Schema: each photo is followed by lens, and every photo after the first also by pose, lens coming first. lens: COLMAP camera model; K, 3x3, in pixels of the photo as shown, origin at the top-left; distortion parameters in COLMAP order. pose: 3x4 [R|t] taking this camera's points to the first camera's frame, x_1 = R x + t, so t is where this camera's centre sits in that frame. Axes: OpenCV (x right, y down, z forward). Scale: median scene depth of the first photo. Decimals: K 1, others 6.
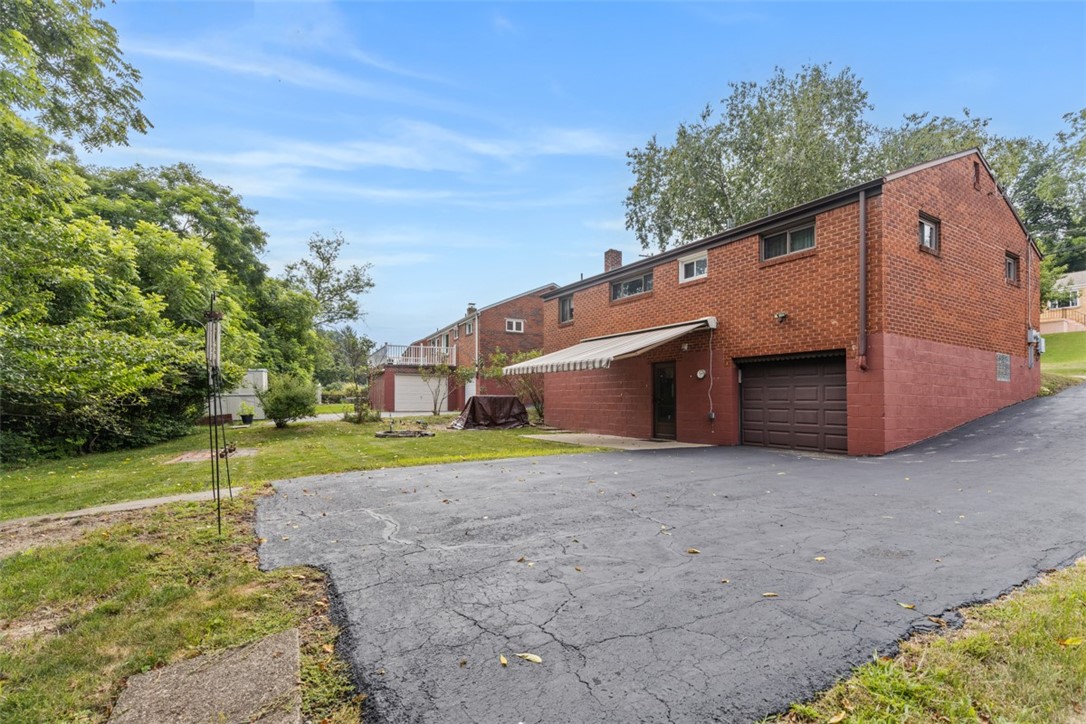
lens RADIAL K [[506.3, 0, 537.5], [0, 506.3, 384.3], [0, 0, 1]] dist [-0.000253, -0.000068]
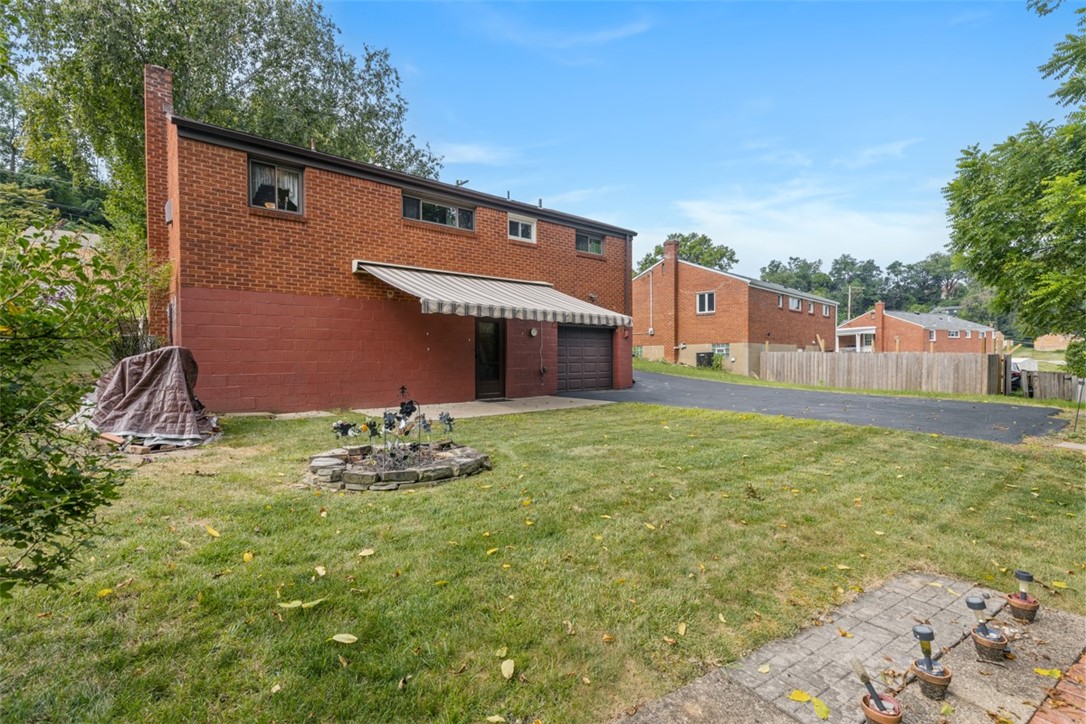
lens RADIAL K [[471.0, 0, 543.0], [0, 471.0, 362.0], [0, 0, 1]] dist [0.001541, 0.000150]
pose [[-0.140452, -0.010926, 0.990027, -0.669168], [-0.027906, 0.999586, 0.007073, 0.034788], [-0.989694, -0.026634, -0.140699, 1.107307]]
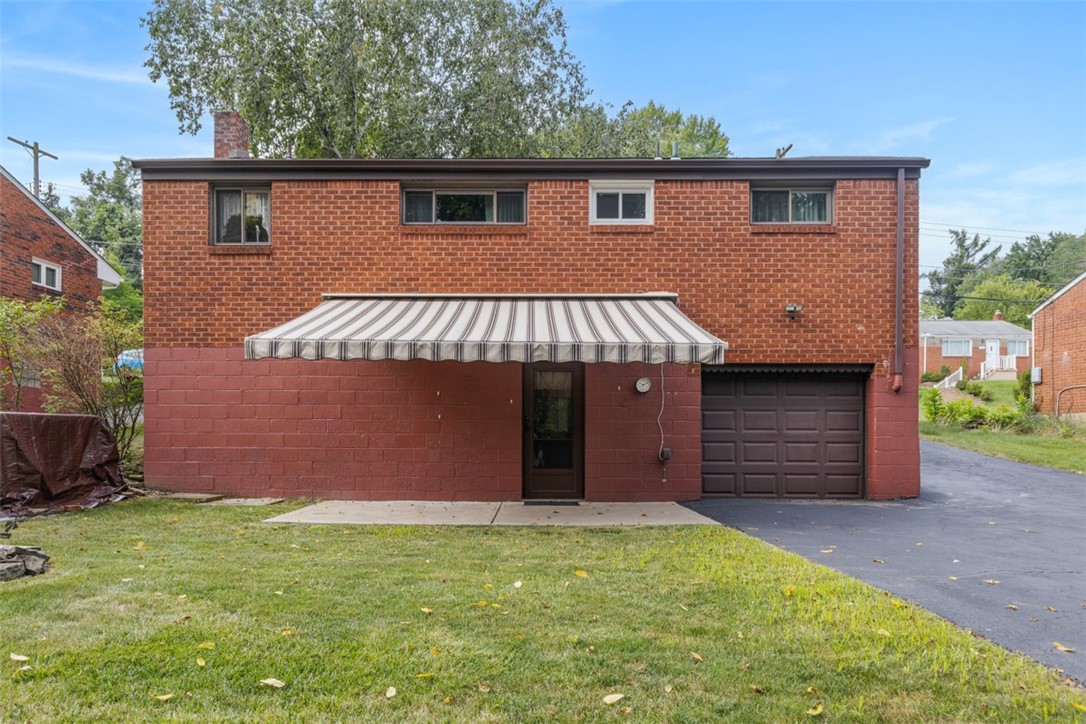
lens RADIAL K [[677.4, 0, 543.3], [0, 677.4, 432.9], [0, 0, 1]] dist [-0.002421, -0.000375]
pose [[0.524489, 0.002338, 0.851414, -0.415679], [-0.030171, 0.999419, 0.015841, 0.026467], [-0.850883, -0.033997, 0.524255, 0.669568]]
